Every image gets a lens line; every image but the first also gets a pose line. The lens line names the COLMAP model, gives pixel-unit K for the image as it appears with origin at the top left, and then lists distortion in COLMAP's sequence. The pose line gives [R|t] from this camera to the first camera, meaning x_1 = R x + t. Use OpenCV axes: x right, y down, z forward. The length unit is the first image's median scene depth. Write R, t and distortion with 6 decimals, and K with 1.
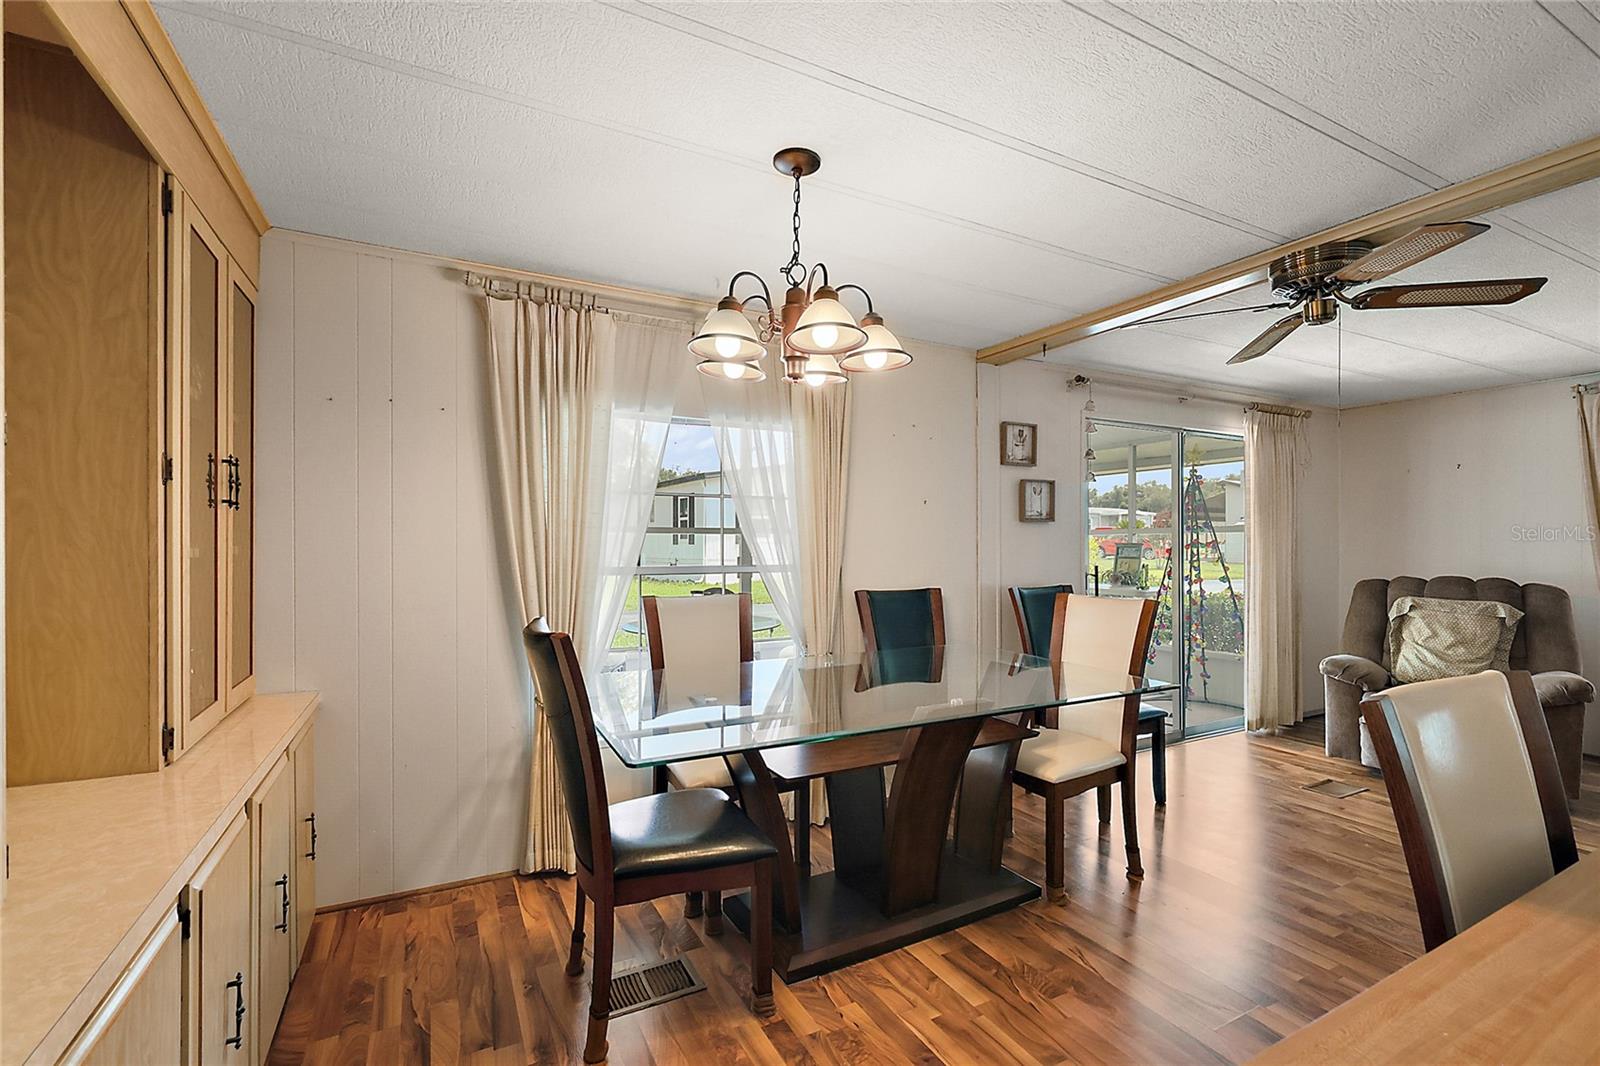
lens RADIAL K [[700.3, 0, 802.2], [0, 700.3, 553.3], [0, 0, 1]] dist [0.001622, 0.000839]
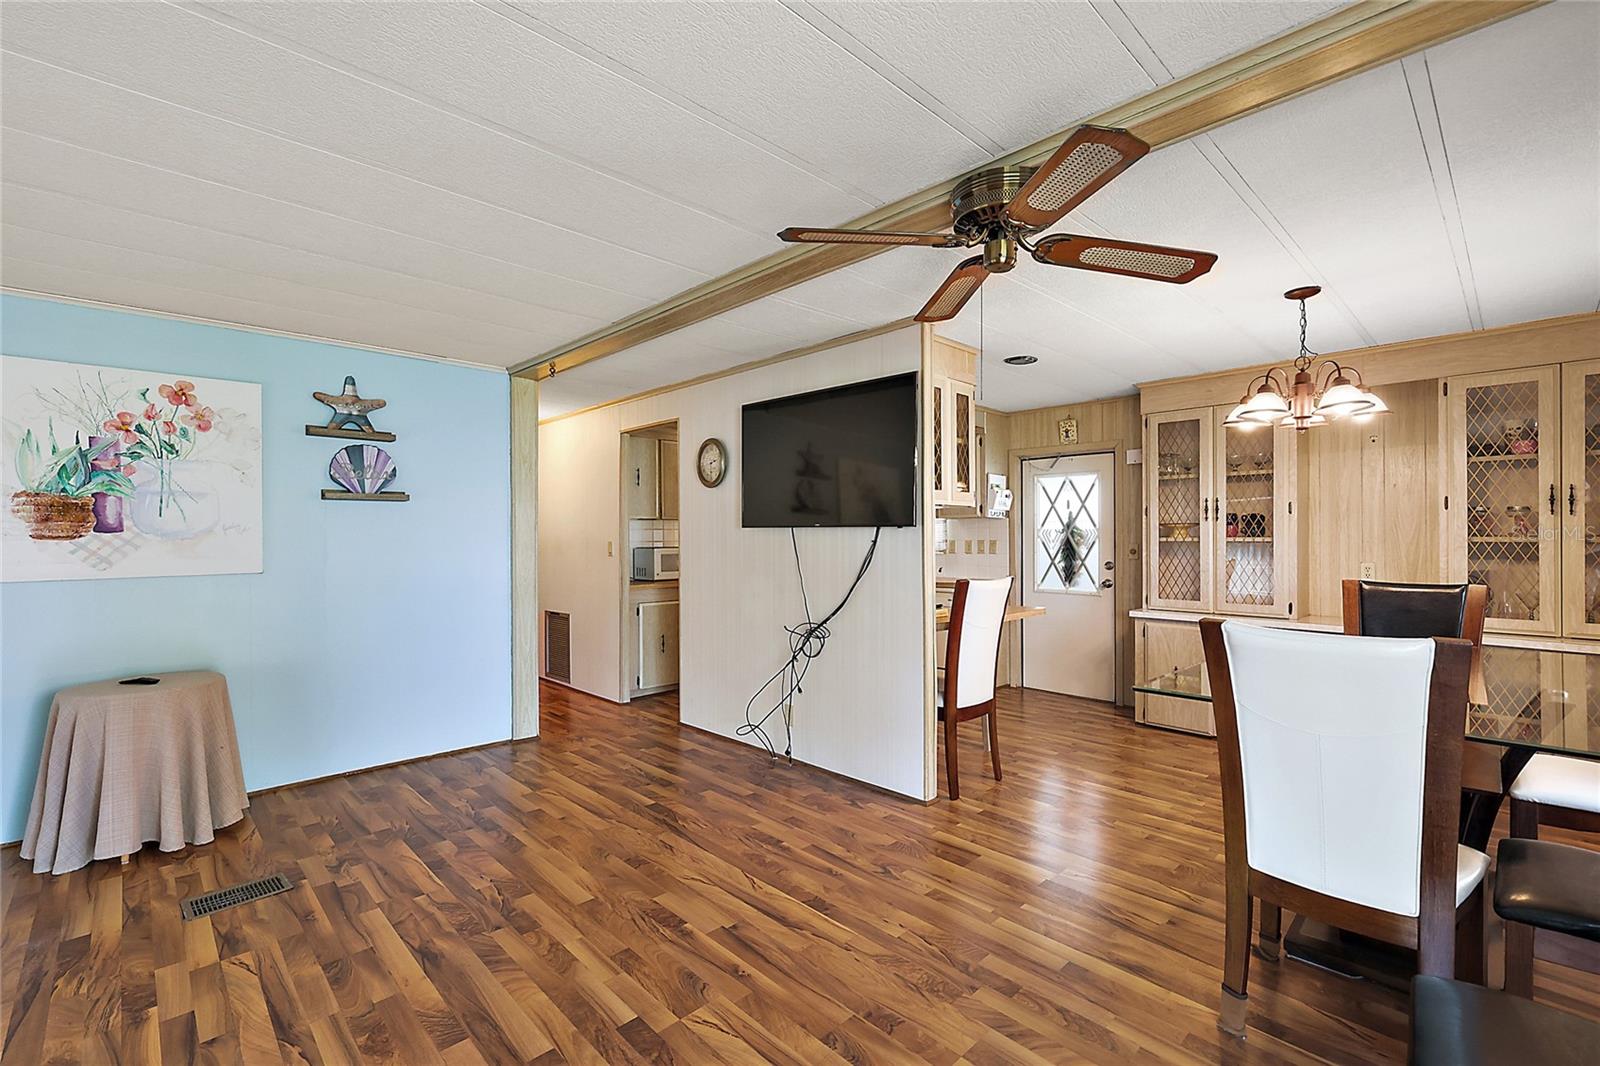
lens RADIAL K [[700.3, 0, 801.3], [0, 700.3, 534.1], [0, 0, 1]] dist [0.001622, 0.000839]
pose [[-0.954805, 0.005497, -0.297182, 0.865531], [0.003363, 0.999965, 0.007690, -0.019865], [0.297214, 0.006343, -0.954790, 1.214854]]
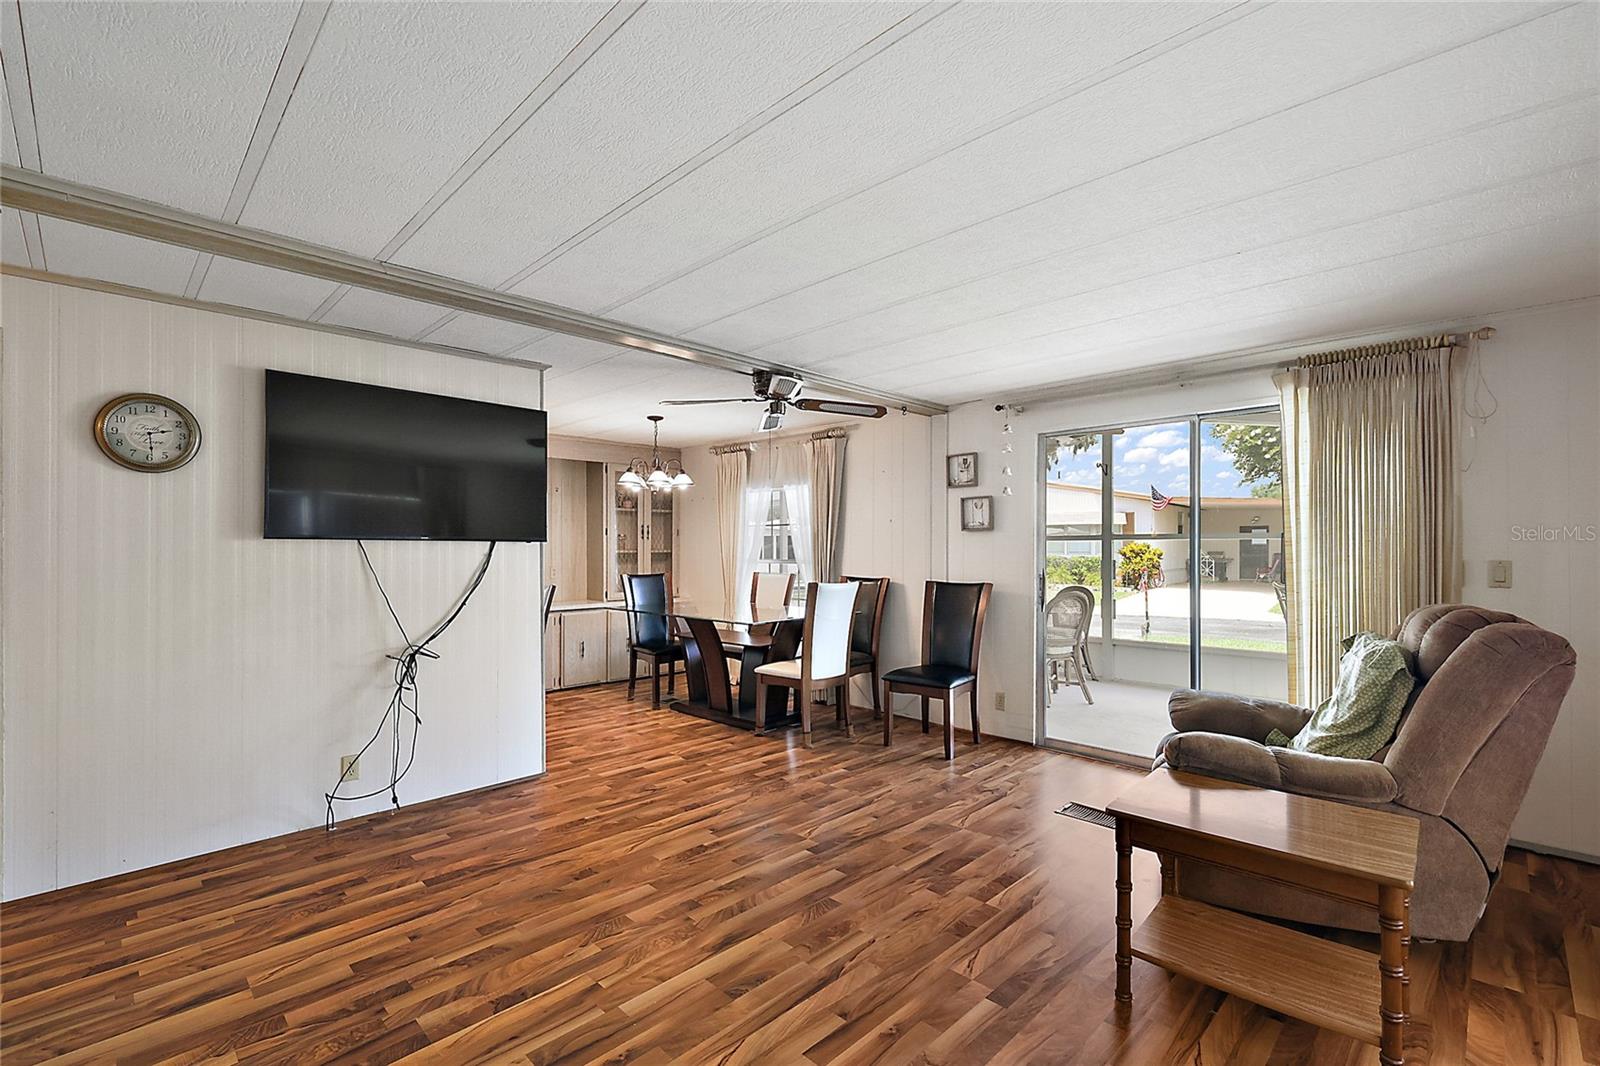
lens RADIAL K [[700.3, 0, 806.9], [0, 700.3, 547.8], [0, 0, 1]] dist [0.001622, 0.000839]
pose [[0.313186, 0.002740, -0.949688, 1.654148], [-0.006301, 0.999980, 0.000807, -0.016209], [0.949671, 0.005732, 0.313197, 0.383298]]
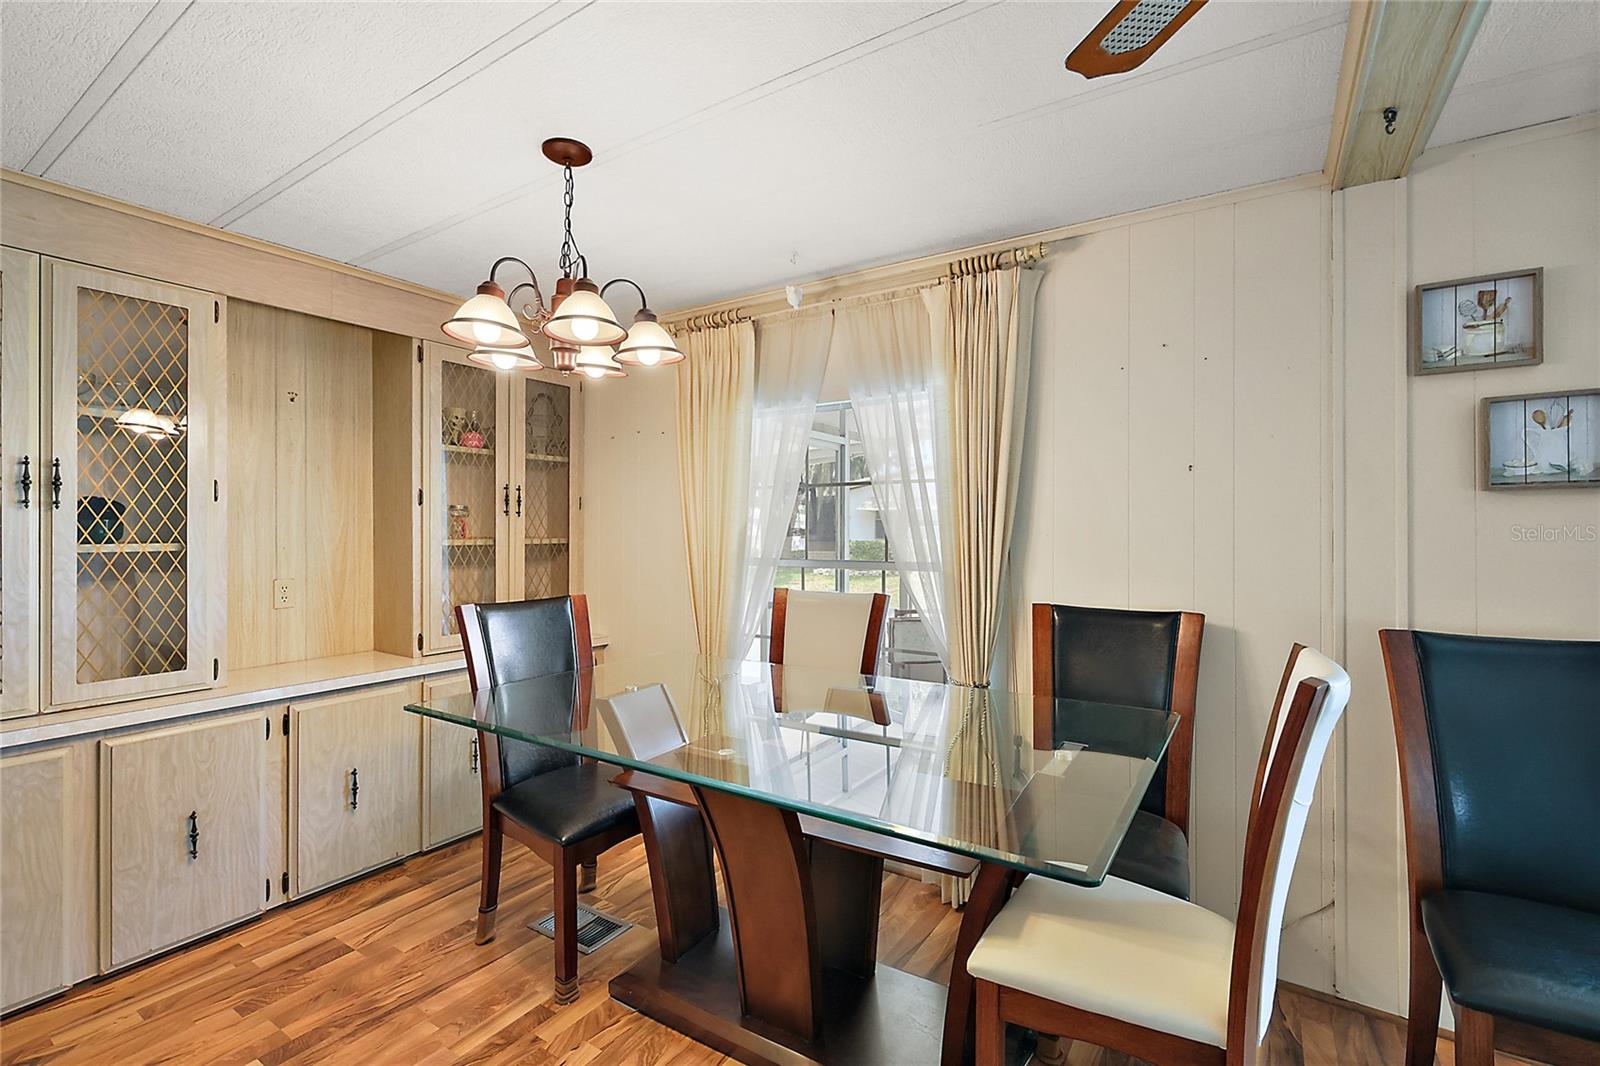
lens RADIAL K [[700.3, 0, 801.4], [0, 700.3, 534.9], [0, 0, 1]] dist [0.001622, 0.000839]
pose [[0.497135, 0.006965, -0.867645, 0.566483], [-0.008186, 0.999961, 0.003337, -0.016843], [0.867635, 0.005443, 0.497172, 0.444091]]
